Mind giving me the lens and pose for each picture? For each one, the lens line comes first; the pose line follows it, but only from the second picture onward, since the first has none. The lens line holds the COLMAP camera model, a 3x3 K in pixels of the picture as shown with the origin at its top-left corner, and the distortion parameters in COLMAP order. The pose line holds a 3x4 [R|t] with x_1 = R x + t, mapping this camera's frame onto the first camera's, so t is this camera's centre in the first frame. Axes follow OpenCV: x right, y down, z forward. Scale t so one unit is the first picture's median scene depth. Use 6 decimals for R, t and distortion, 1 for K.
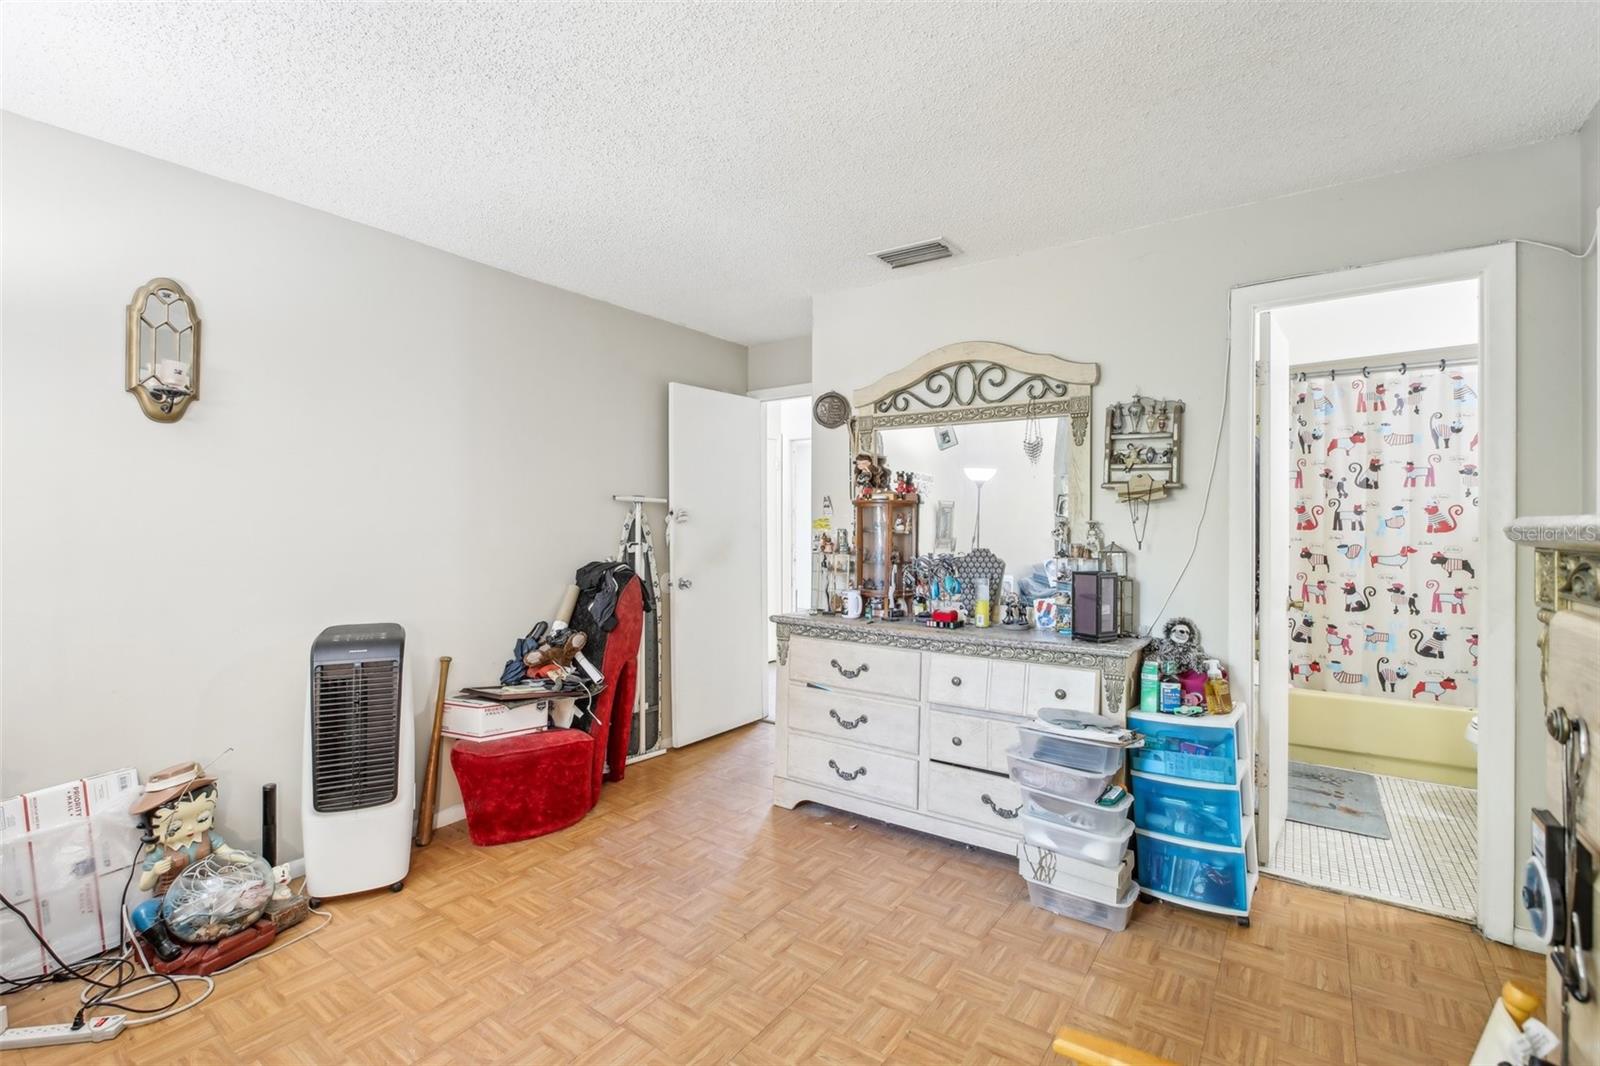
lens RADIAL K [[732.1, 0, 760.0], [0, 732.1, 530.9], [0, 0, 1]] dist [-0.023229, 0.007982]
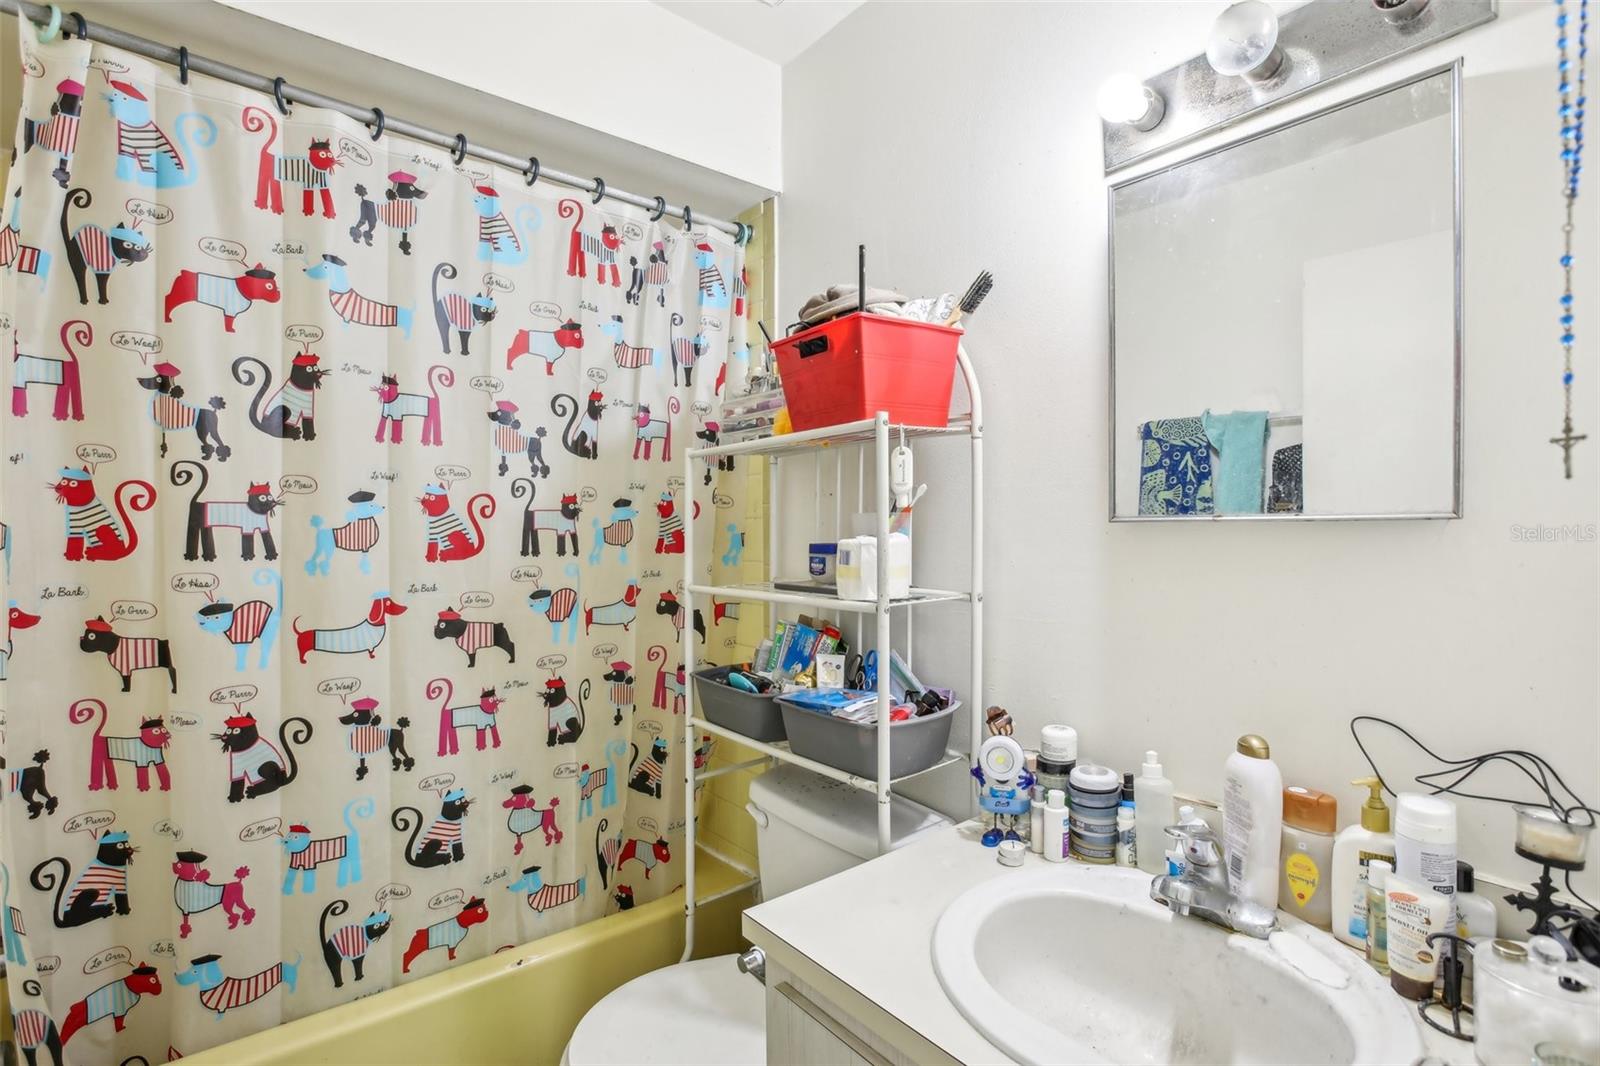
lens RADIAL K [[732.1, 0, 789.6], [0, 732.1, 539.1], [0, 0, 1]] dist [-0.023229, 0.007982]
pose [[0.256162, -0.008774, 0.966594, 0.570600], [0.006414, 0.999952, 0.007377, -0.011073], [-0.966613, 0.004310, 0.256206, 0.683412]]
